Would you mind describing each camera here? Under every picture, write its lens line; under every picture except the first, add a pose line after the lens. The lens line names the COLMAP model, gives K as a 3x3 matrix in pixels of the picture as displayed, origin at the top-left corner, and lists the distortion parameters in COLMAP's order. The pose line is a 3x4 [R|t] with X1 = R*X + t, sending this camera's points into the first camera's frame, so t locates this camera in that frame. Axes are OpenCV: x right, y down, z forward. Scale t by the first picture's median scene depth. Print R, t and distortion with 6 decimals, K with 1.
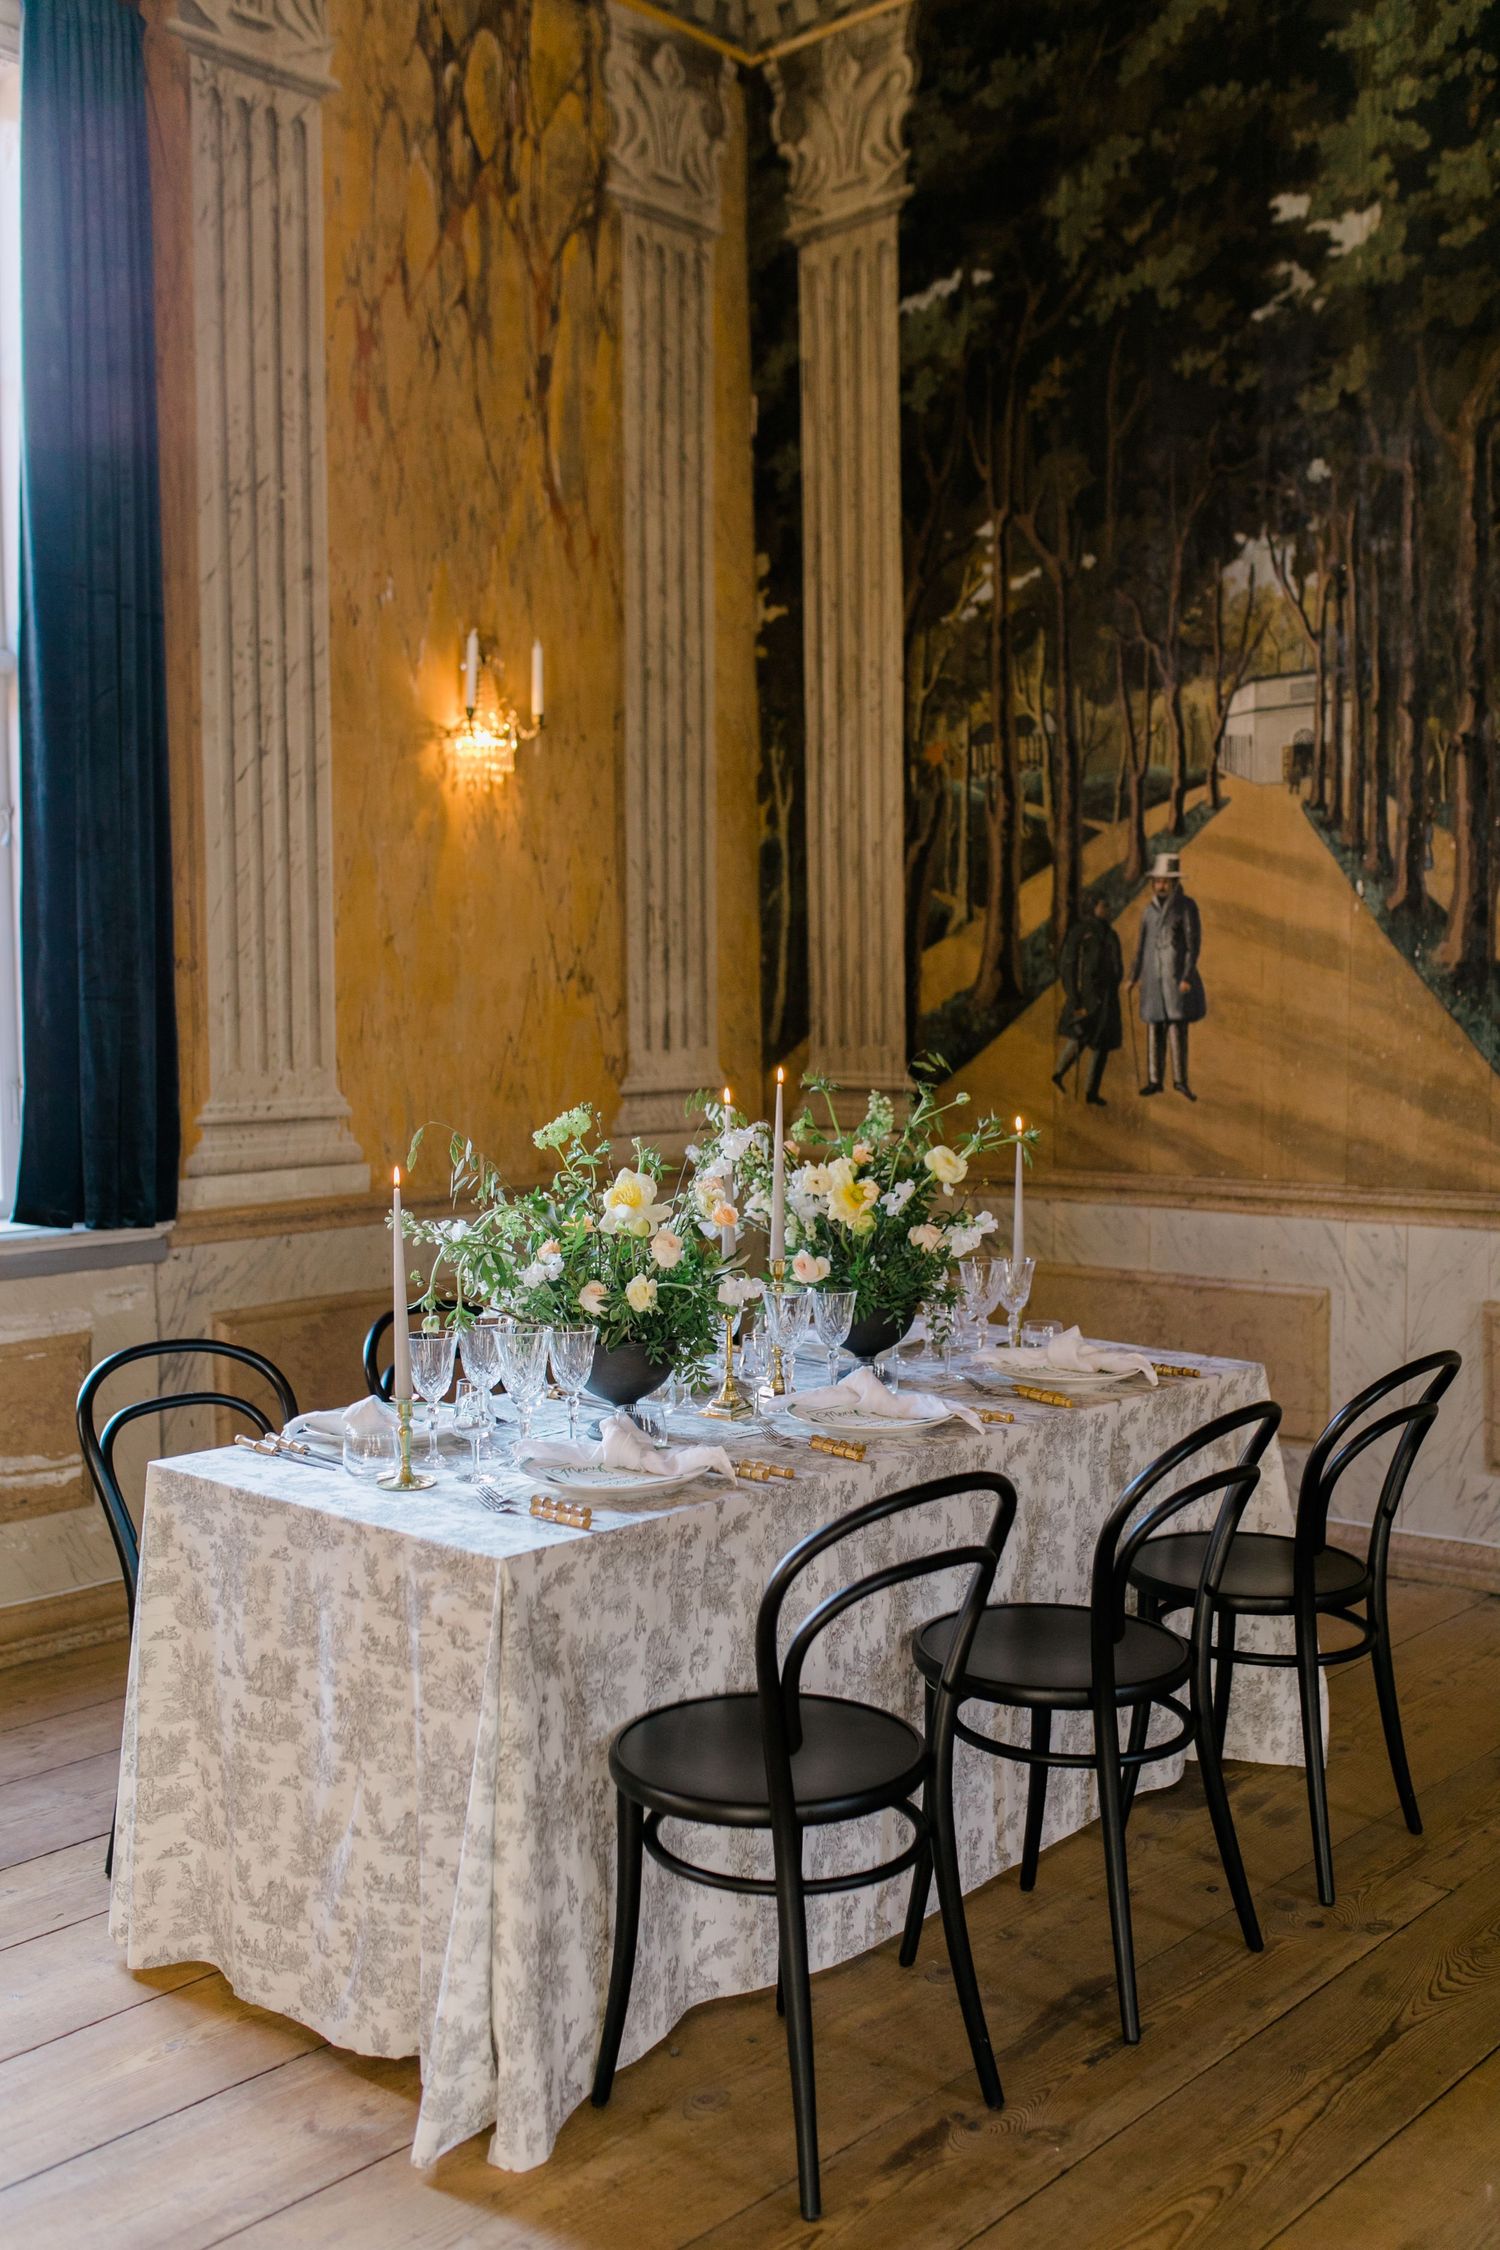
lens RADIAL K [[2130.9, 0, 749.8], [0, 2130.9, 1122.3], [0, 0, 1]] dist [-0.010800, 0.000000]
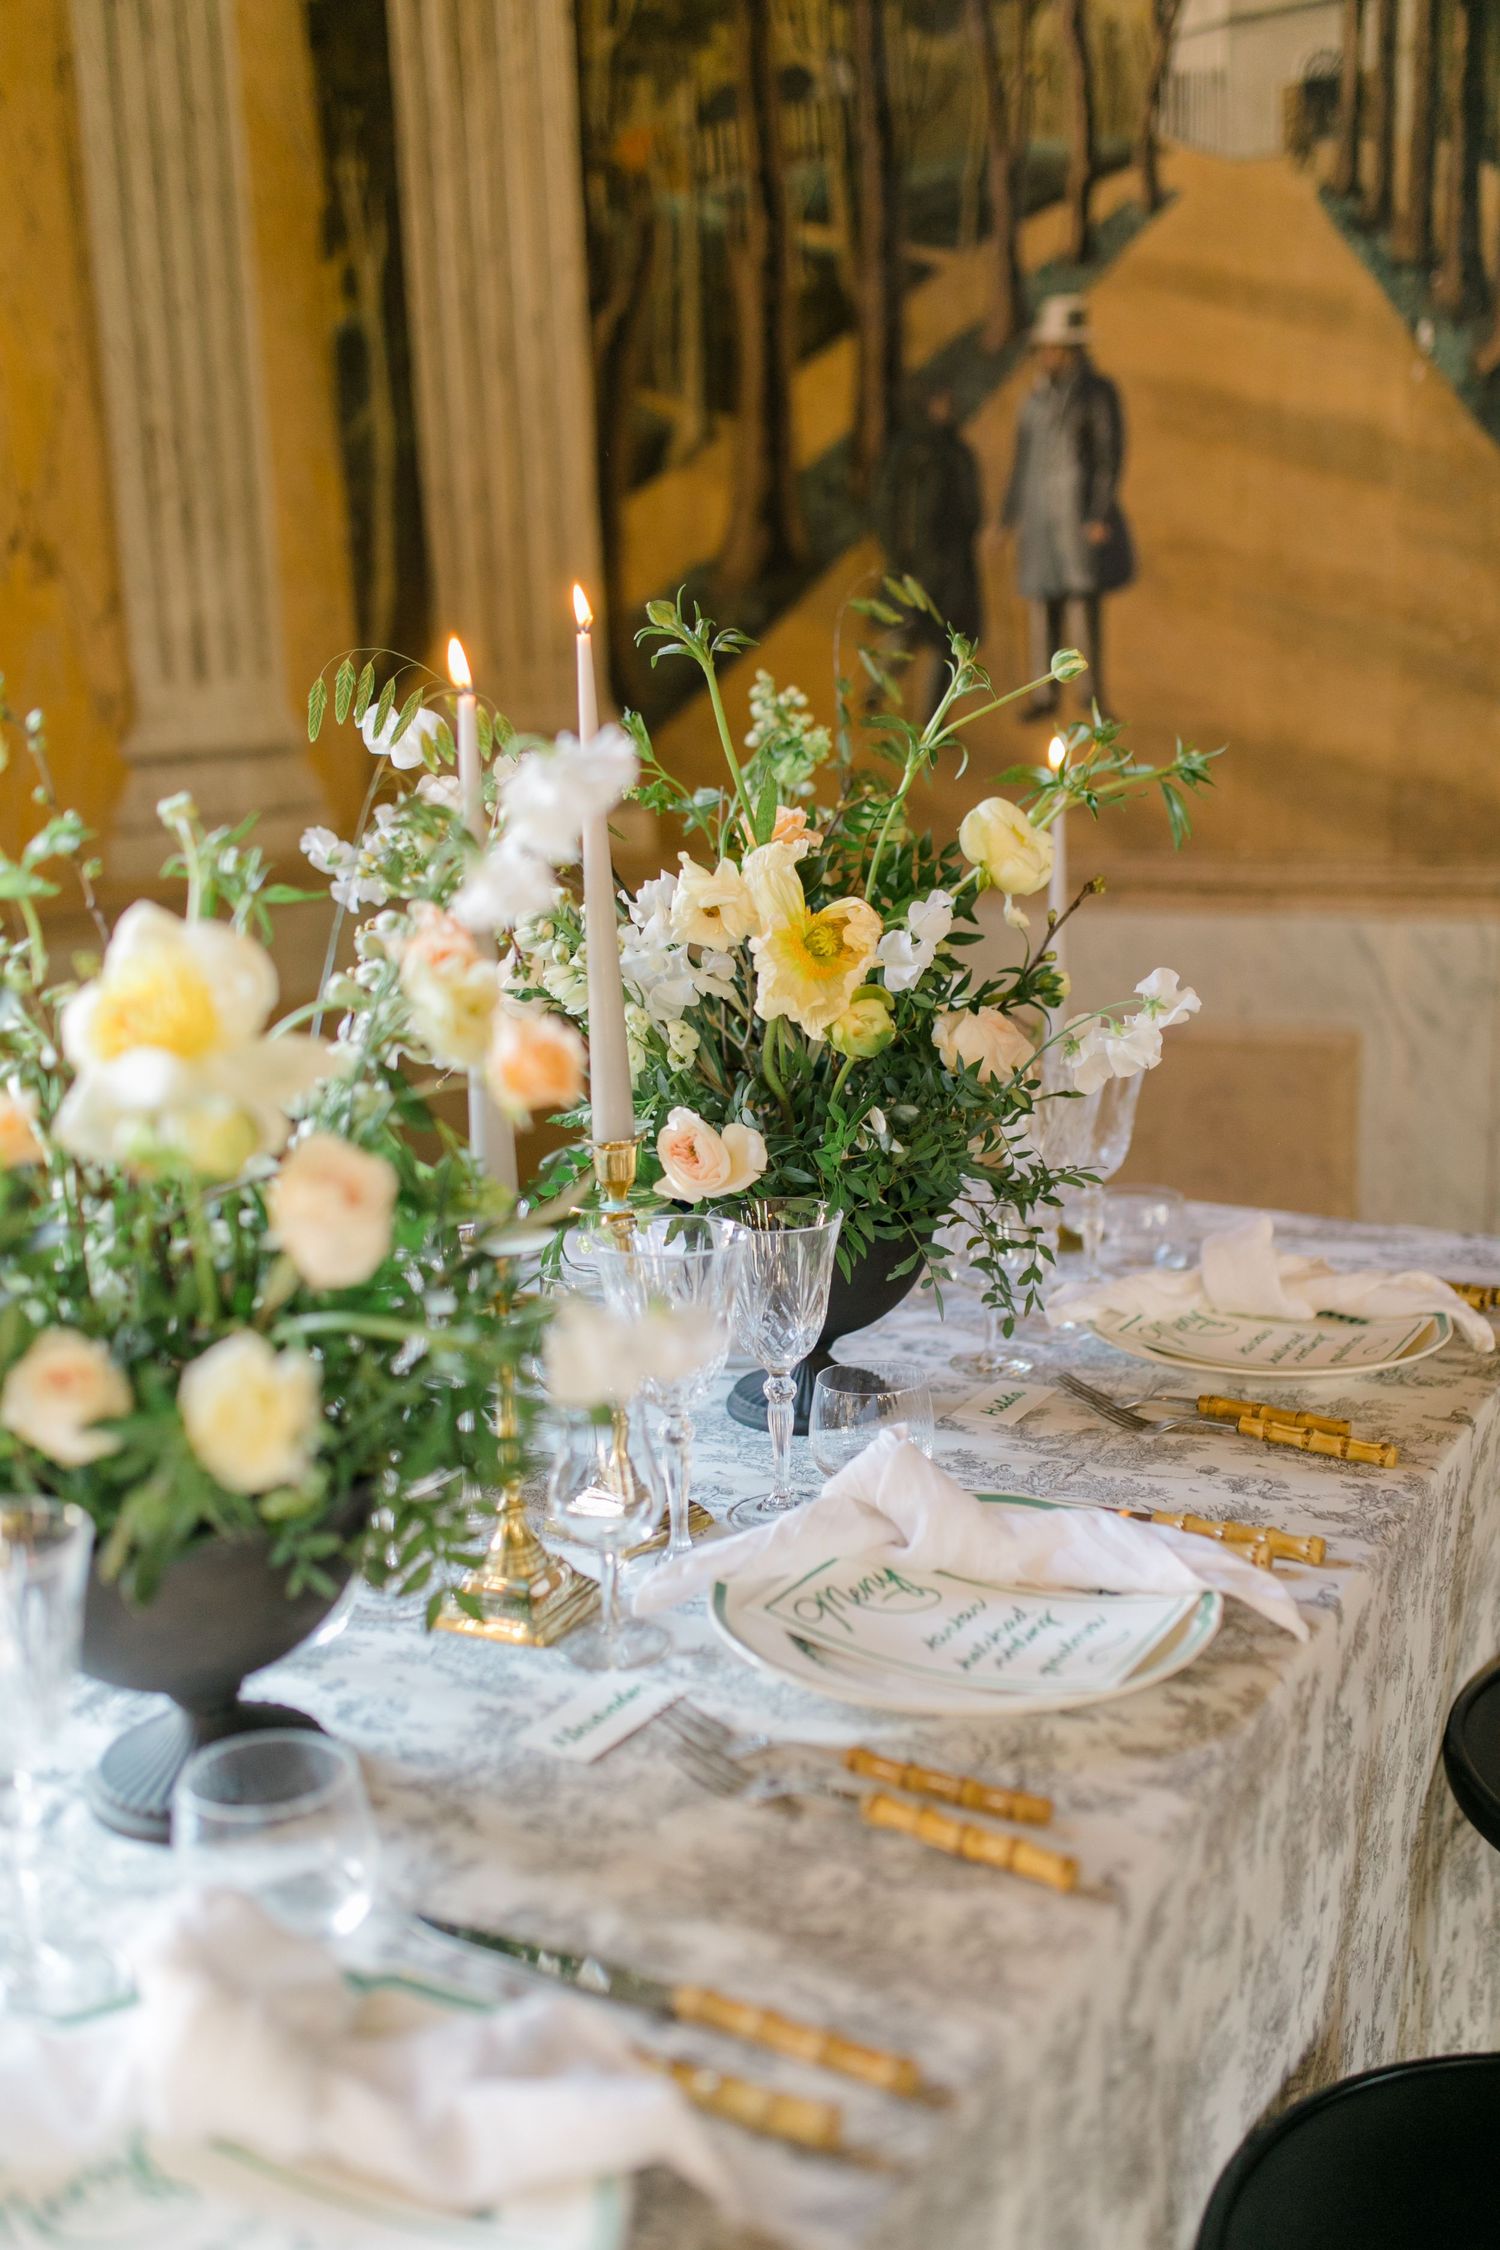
lens RADIAL K [[2130.9, 0, 752.6], [0, 2130.9, 1130.1], [0, 0, 1]] dist [-0.010800, 0.000000]
pose [[0.975221, -0.073819, 0.208552, -0.024361], [0.042660, 0.987744, 0.150138, 0.007159], [-0.217079, -0.137521, 0.966418, 0.421869]]
